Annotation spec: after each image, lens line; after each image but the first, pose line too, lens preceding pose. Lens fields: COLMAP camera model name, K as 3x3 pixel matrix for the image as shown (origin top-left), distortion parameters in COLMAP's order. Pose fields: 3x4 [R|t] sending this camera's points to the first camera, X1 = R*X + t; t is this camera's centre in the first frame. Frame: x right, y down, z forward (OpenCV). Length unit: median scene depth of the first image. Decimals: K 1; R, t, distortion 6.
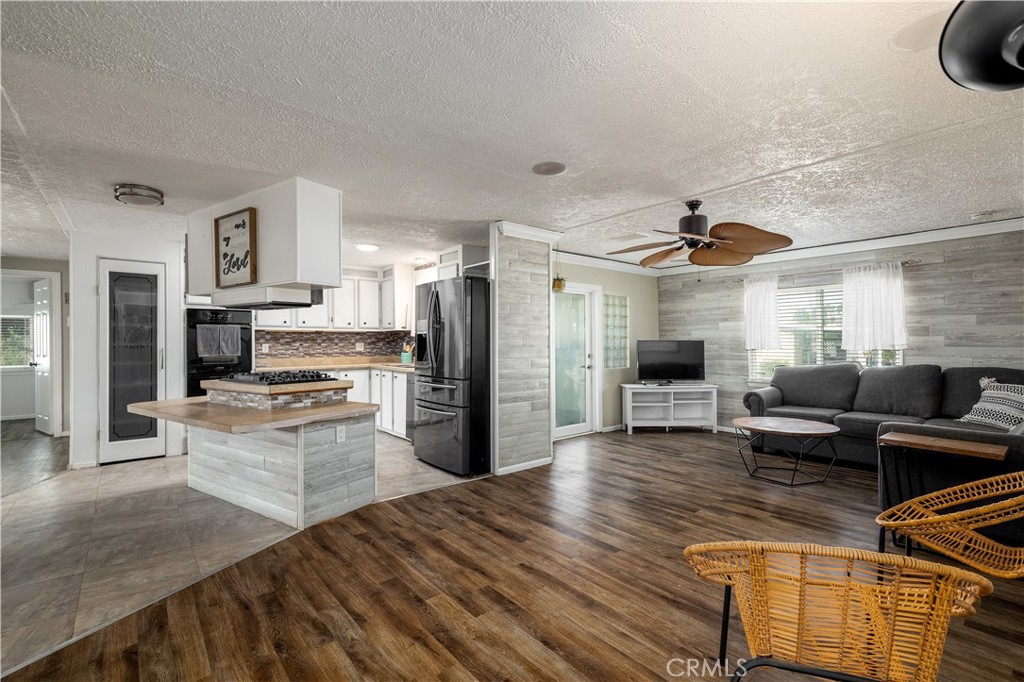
lens RADIAL K [[456.5, 0, 516.5], [0, 456.5, 339.3], [0, 0, 1]] dist [0.002070, 0.000343]
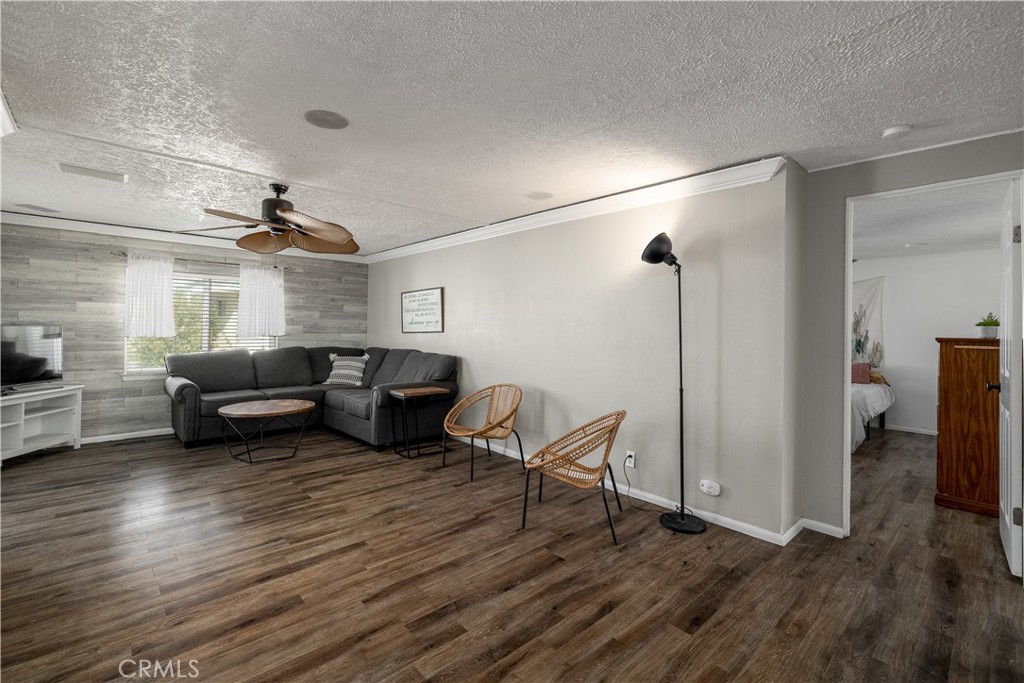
lens RADIAL K [[444.4, 0, 510.8], [0, 444.4, 327.2], [0, 0, 1]] dist [0.002383, 0.000230]
pose [[-0.032582, 0.008258, 0.999435, -0.572631], [-0.018076, 0.999797, -0.008851, -0.002764], [-0.999306, -0.018354, -0.032426, 0.543342]]
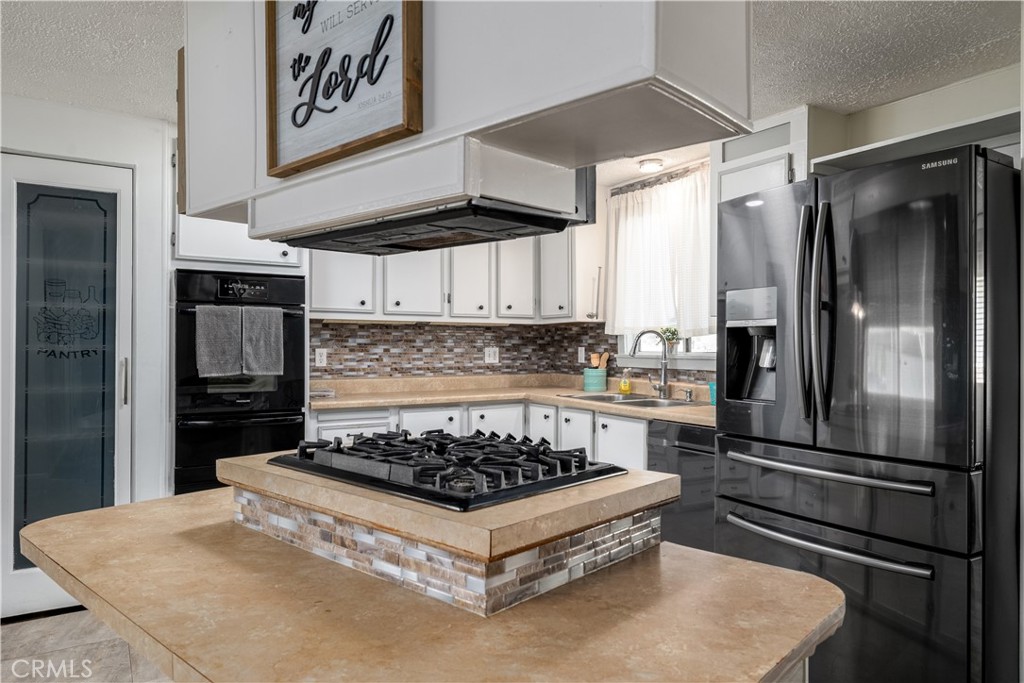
lens RADIAL K [[662.6, 0, 512.0], [0, 662.6, 341.5], [0, 0, 1]] dist [-0.004707, -0.001590]
pose [[0.989066, 0.006911, -0.147312, -0.411871], [-0.006723, 0.999976, 0.001773, 0.000132], [0.147320, -0.000764, 0.989089, 0.558644]]
